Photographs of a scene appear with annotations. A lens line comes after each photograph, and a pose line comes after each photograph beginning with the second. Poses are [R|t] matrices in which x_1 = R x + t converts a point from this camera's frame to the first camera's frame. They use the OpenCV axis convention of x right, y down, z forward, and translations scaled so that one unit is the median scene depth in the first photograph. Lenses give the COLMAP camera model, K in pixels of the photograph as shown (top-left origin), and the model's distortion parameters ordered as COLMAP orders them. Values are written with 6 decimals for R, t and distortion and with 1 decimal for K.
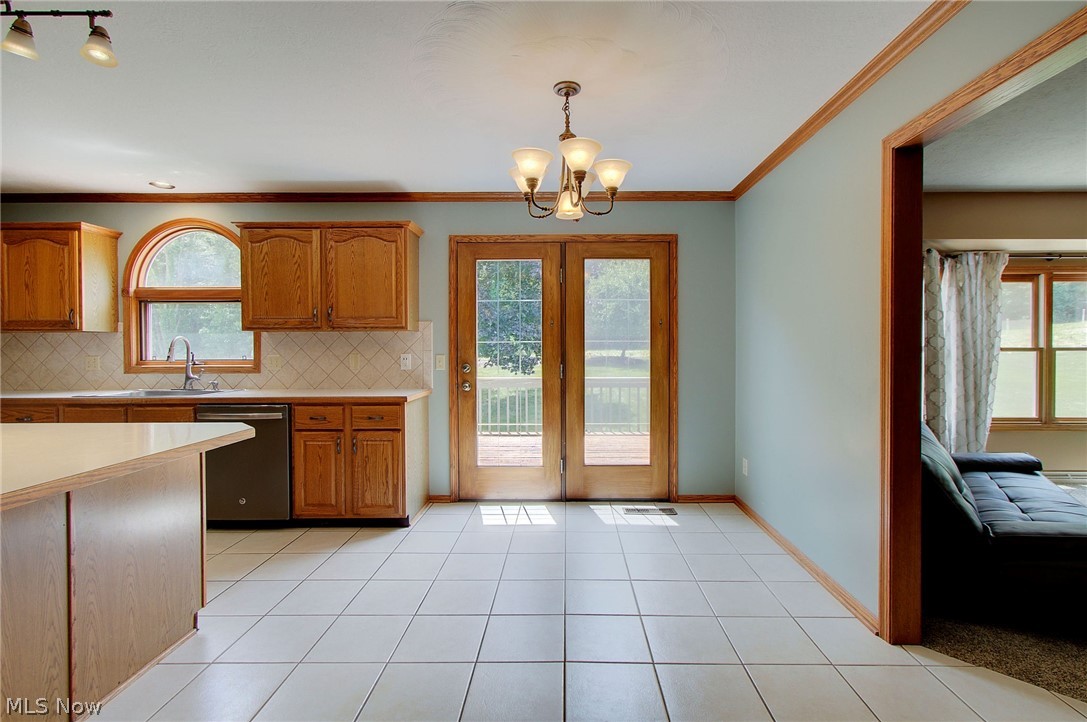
lens RADIAL K [[499.8, 0, 549.3], [0, 499.8, 352.9], [0, 0, 1]] dist [0.008090, 0.000859]
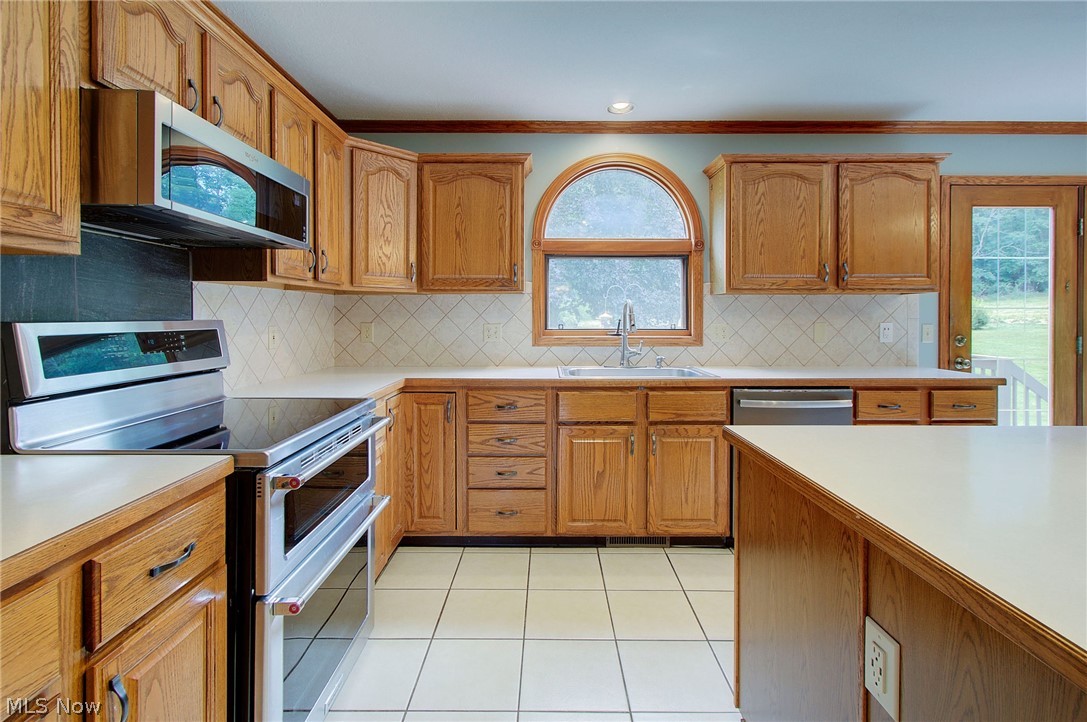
lens RADIAL K [[498.4, 0, 540.8], [0, 498.4, 316.5], [0, 0, 1]] dist [-0.000859, -0.000092]
pose [[0.999853, 0.004168, 0.016604, -0.857134], [-0.004028, 0.999956, -0.008494, 0.001148], [-0.016639, 0.008426, 0.999826, 0.209289]]
